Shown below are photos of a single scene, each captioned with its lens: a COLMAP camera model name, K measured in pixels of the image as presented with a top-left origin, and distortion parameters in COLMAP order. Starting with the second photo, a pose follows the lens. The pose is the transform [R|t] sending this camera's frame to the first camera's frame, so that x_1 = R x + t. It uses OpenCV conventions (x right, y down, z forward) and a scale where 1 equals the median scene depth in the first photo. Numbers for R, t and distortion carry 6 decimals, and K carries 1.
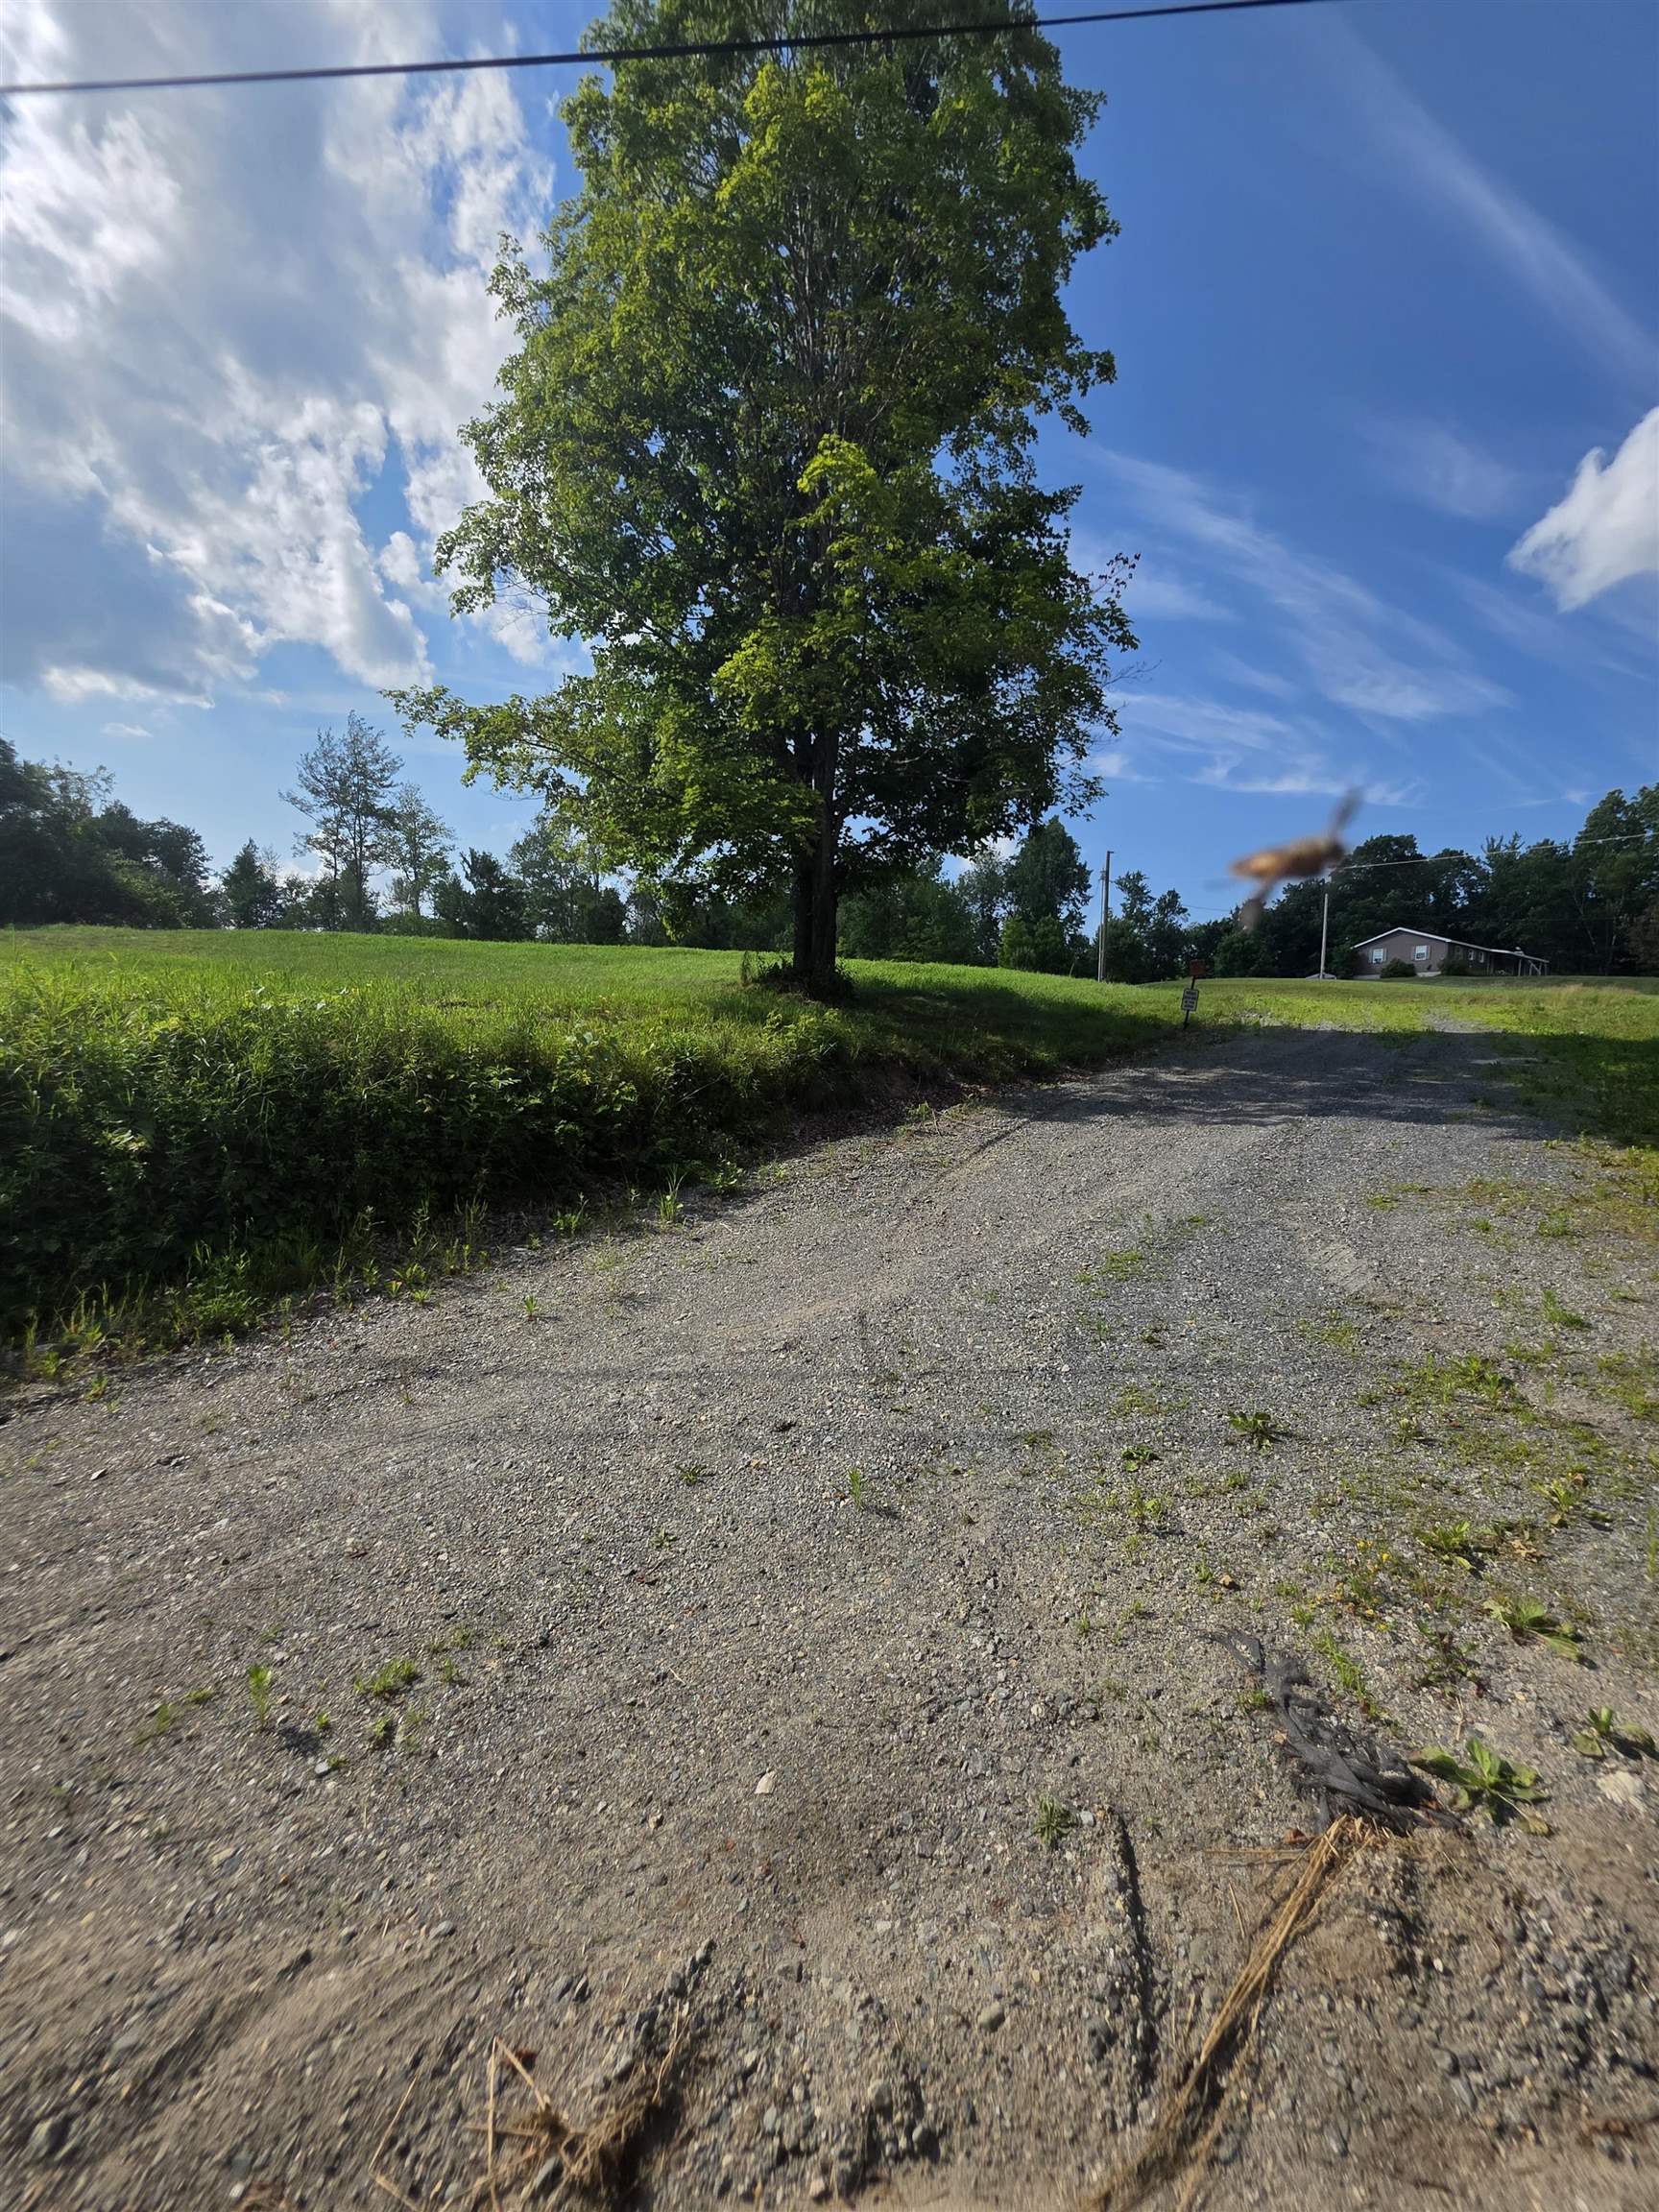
lens RADIAL K [[884.5, 0, 827.4], [0, 884.5, 1115.1], [0, 0, 1]] dist [-0.001297, 0.000141]
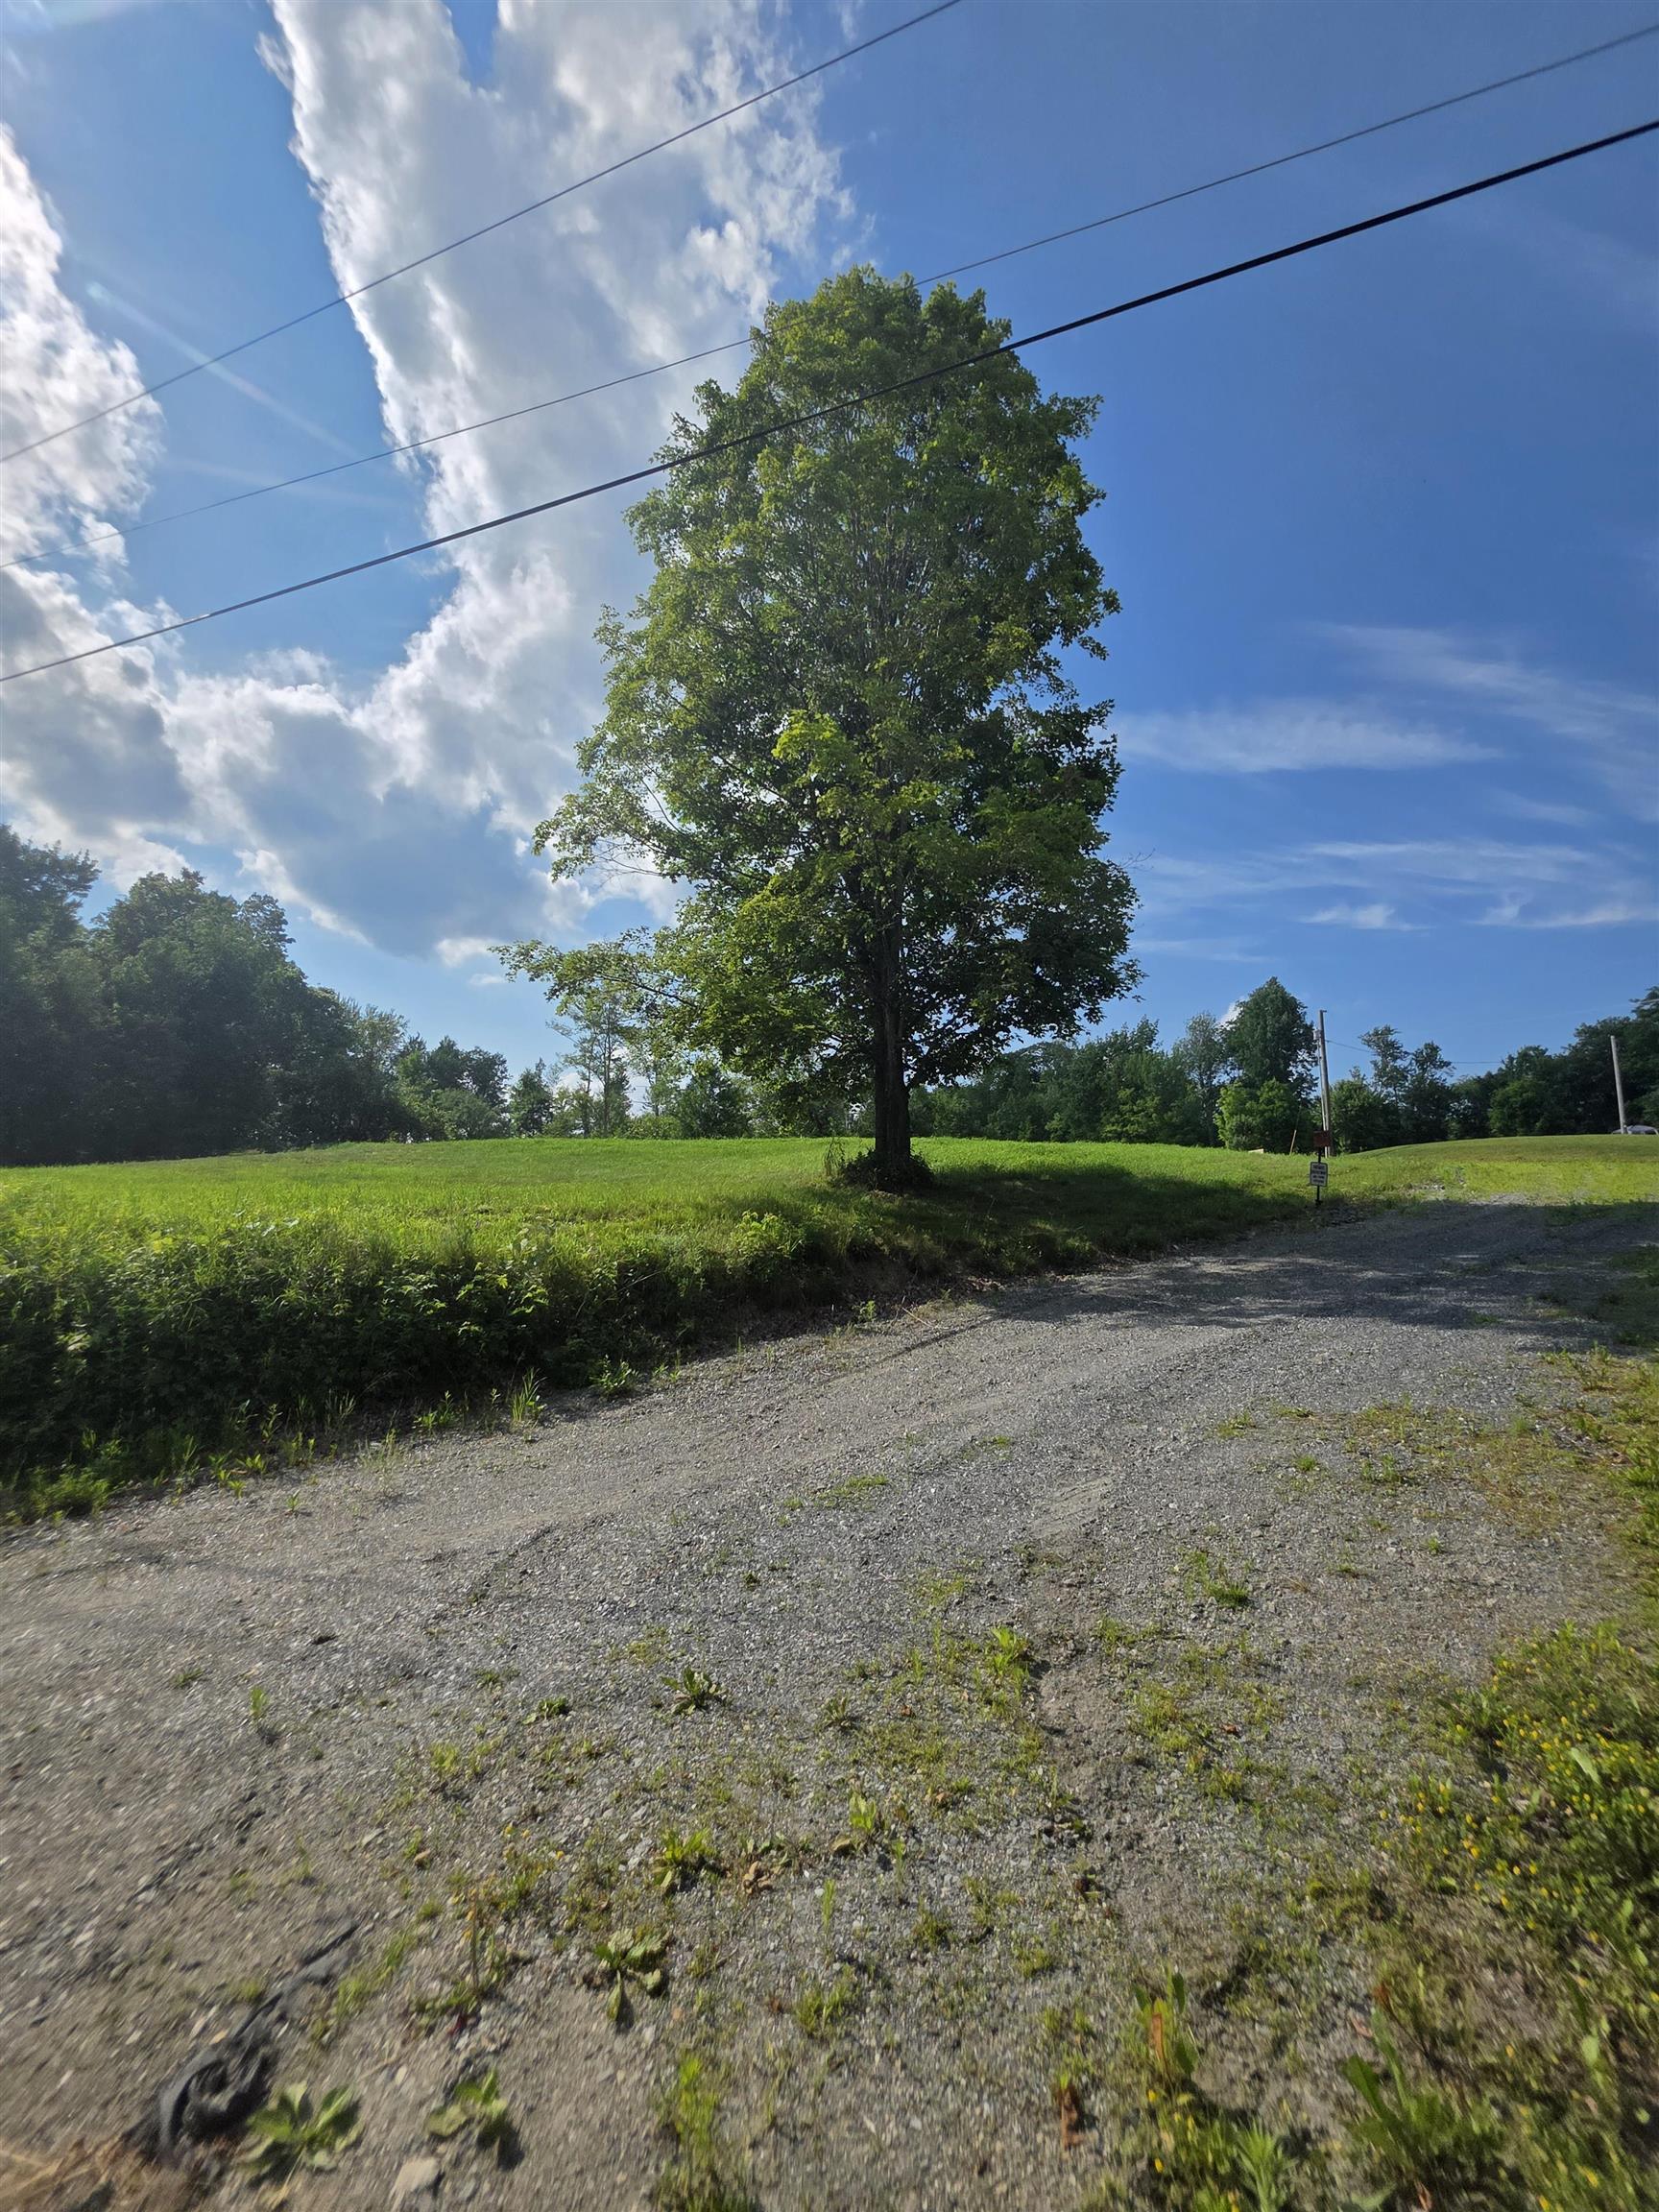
lens RADIAL K [[884.5, 0, 838.6], [0, 884.5, 1111.1], [0, 0, 1]] dist [-0.001297, 0.000141]
pose [[0.964568, -0.054268, -0.258193, 0.166764], [0.000423, 0.978934, -0.204175, -0.009633], [0.263834, 0.196832, 0.944272, 0.008412]]
